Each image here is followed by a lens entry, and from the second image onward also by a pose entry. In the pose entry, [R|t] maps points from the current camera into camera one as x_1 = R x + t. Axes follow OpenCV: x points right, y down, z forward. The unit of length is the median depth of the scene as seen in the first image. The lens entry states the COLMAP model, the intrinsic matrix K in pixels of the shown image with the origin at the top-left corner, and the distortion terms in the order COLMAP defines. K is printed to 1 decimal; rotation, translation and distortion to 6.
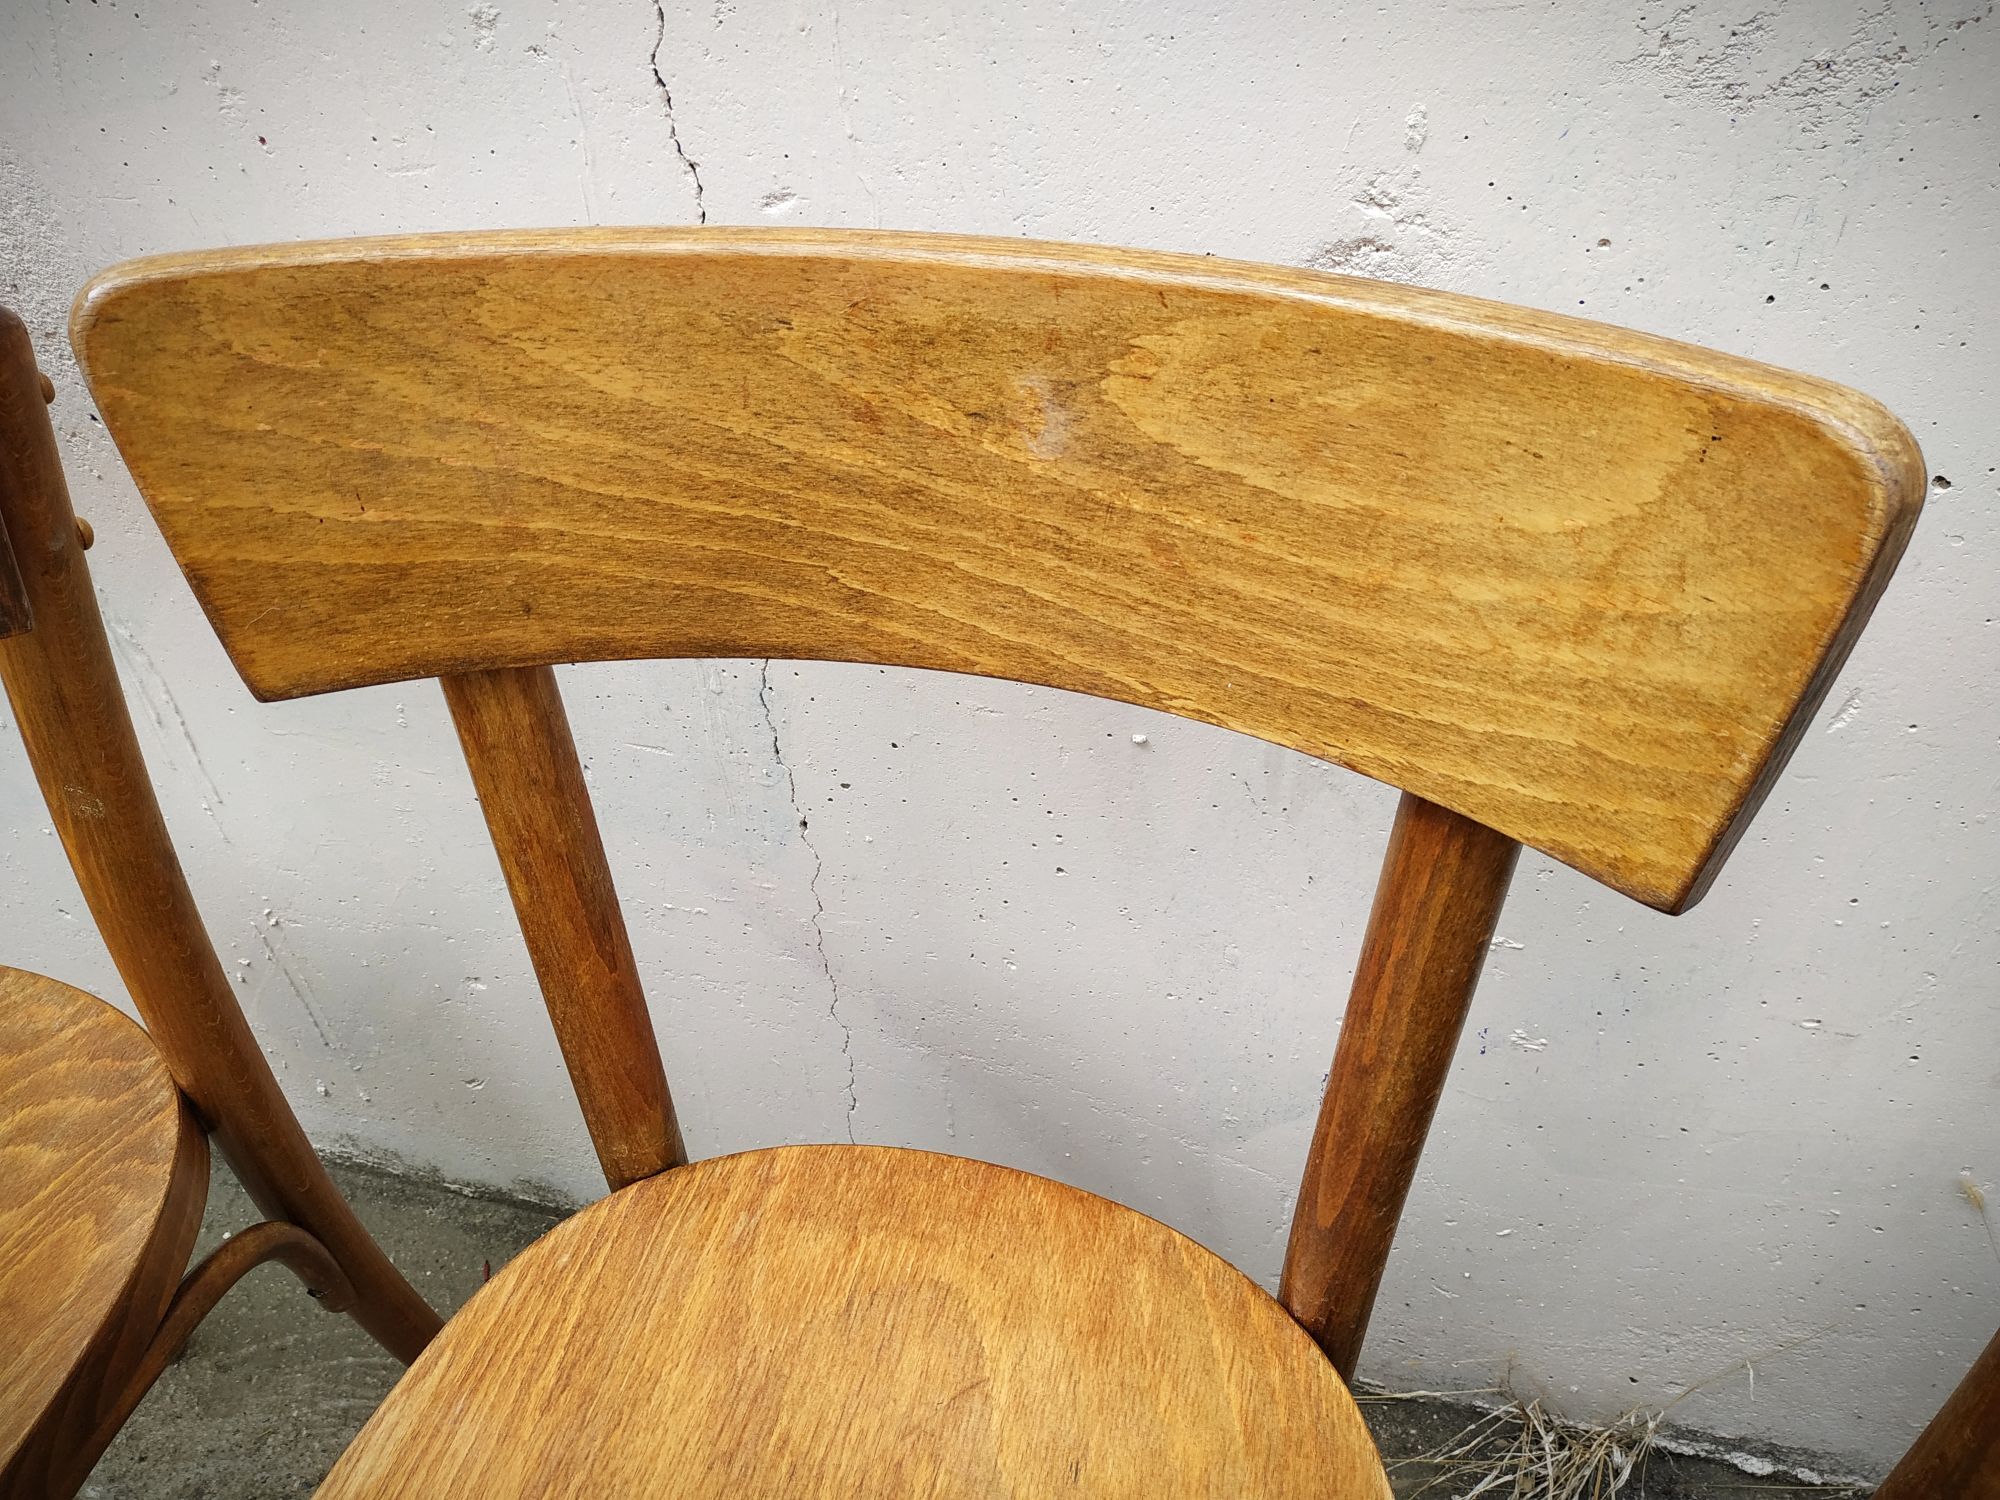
lens RADIAL K [[1491.6, 0, 998.0], [0, 1491.6, 783.0], [0, 0, 1]] dist [0.006689, -0.000137]
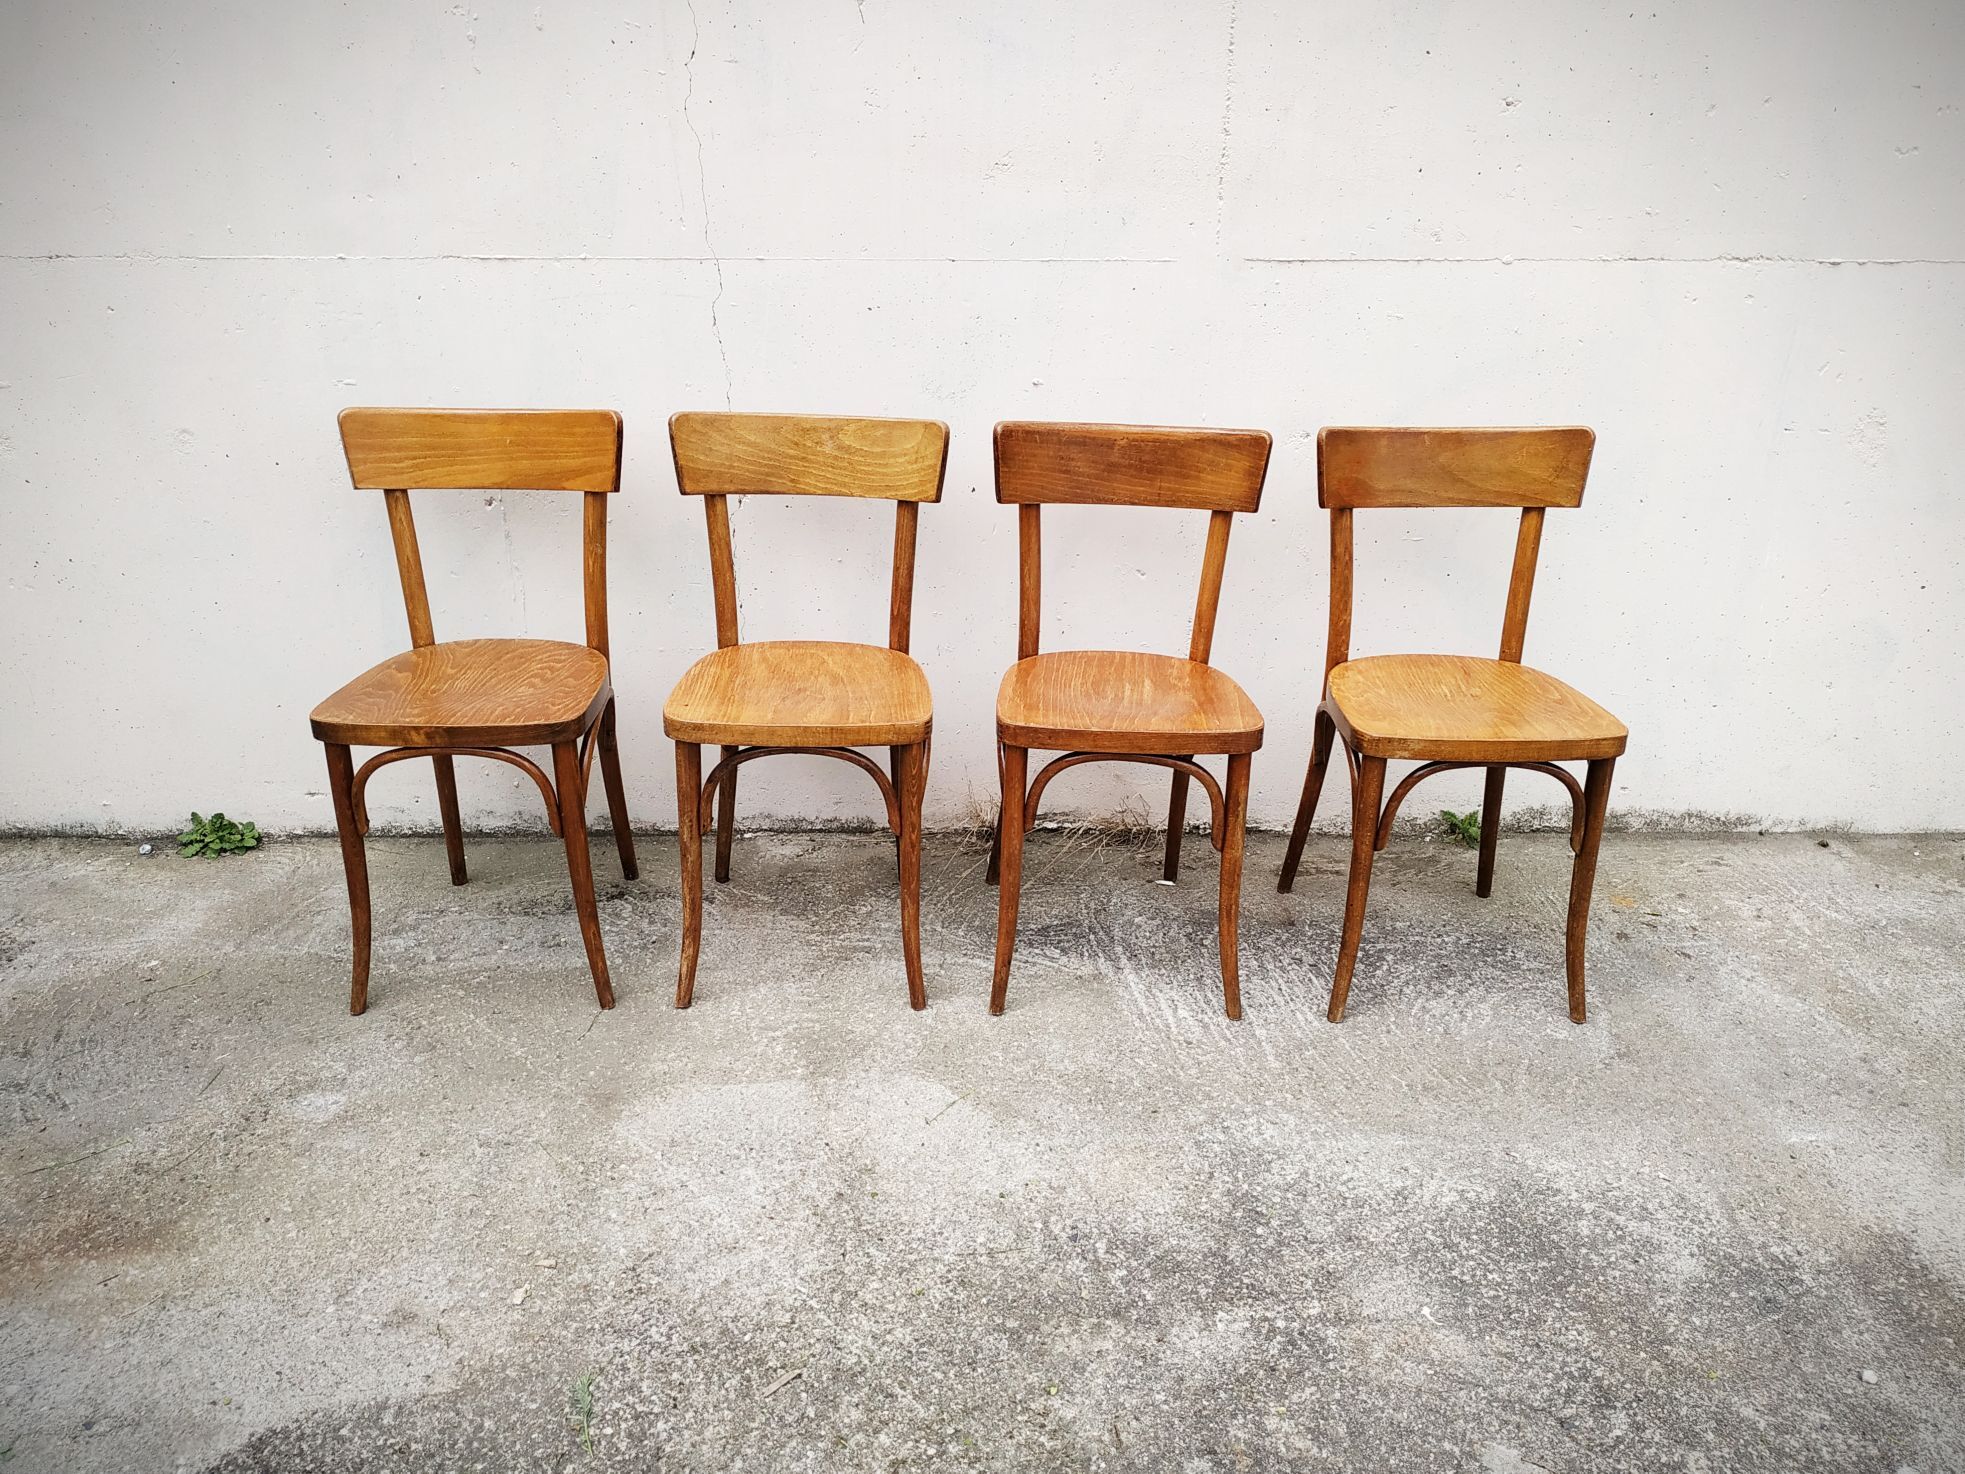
lens RADIAL K [[1411.3, 0, 982.5], [0, 1411.3, 737.0], [0, 0, 1]] dist [0.008720, 0.004480]
pose [[0.953444, -0.056971, 0.296139, -1.044212], [0.144778, 0.947901, -0.283768, 2.384448], [-0.264544, 0.313431, 0.912018, -3.655083]]
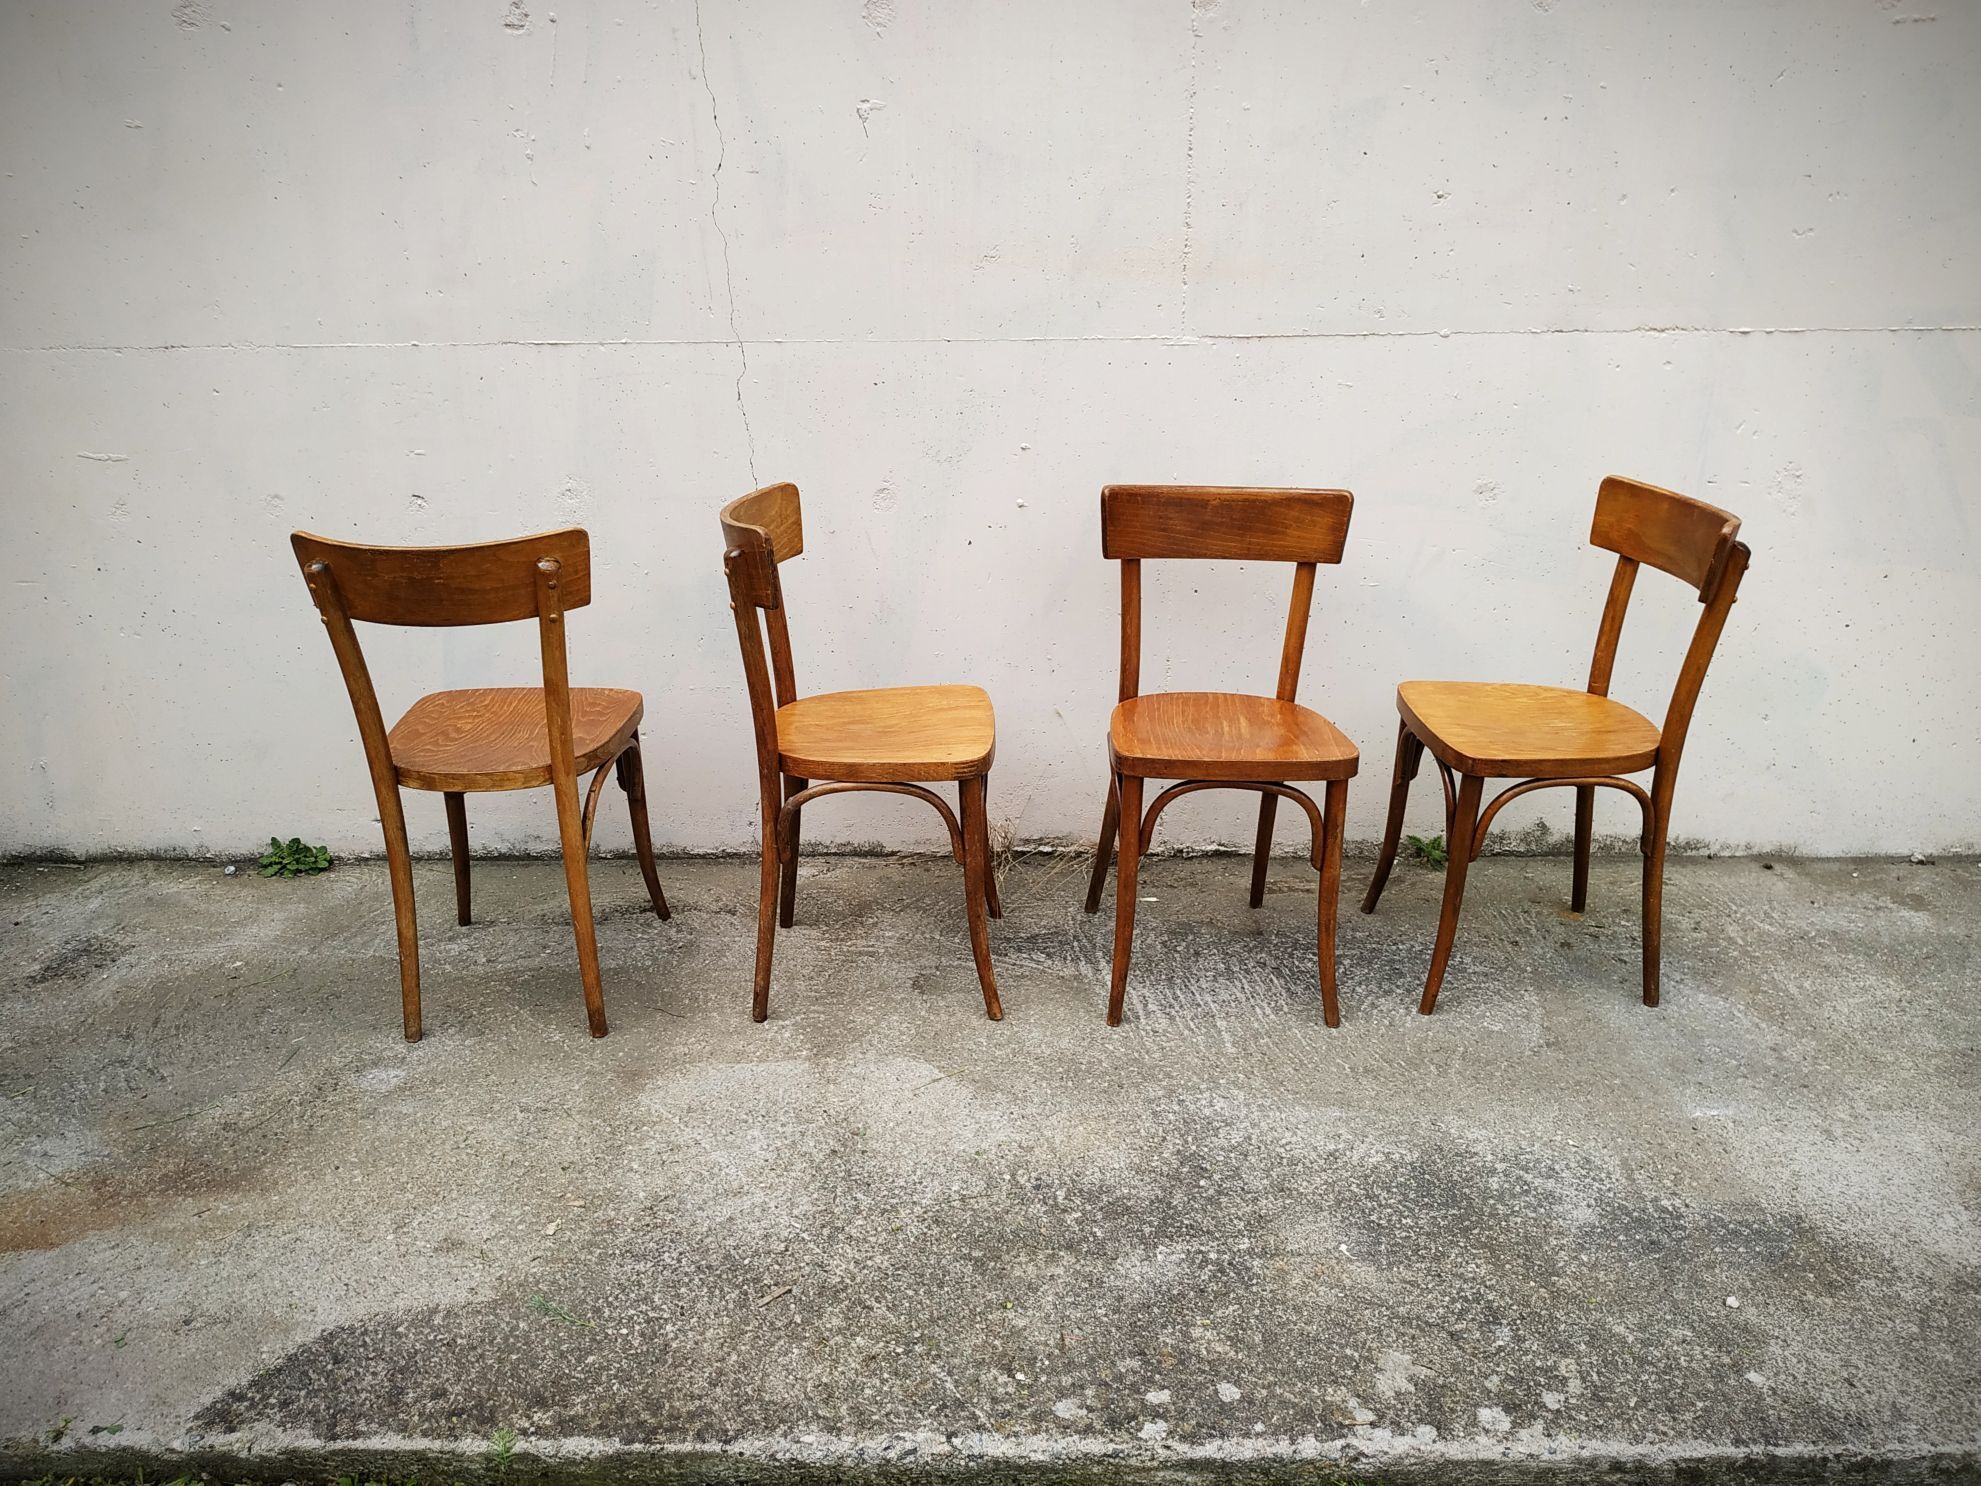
lens RADIAL K [[1421.2, 0, 990.5], [0, 1421.2, 743.0], [0, 0, 1]] dist [0.019671, -0.005933]
pose [[0.962678, -0.045224, 0.266845, -0.993038], [0.136857, 0.931942, -0.335789, 2.820926], [-0.233498, 0.359776, 0.903349, -4.245105]]
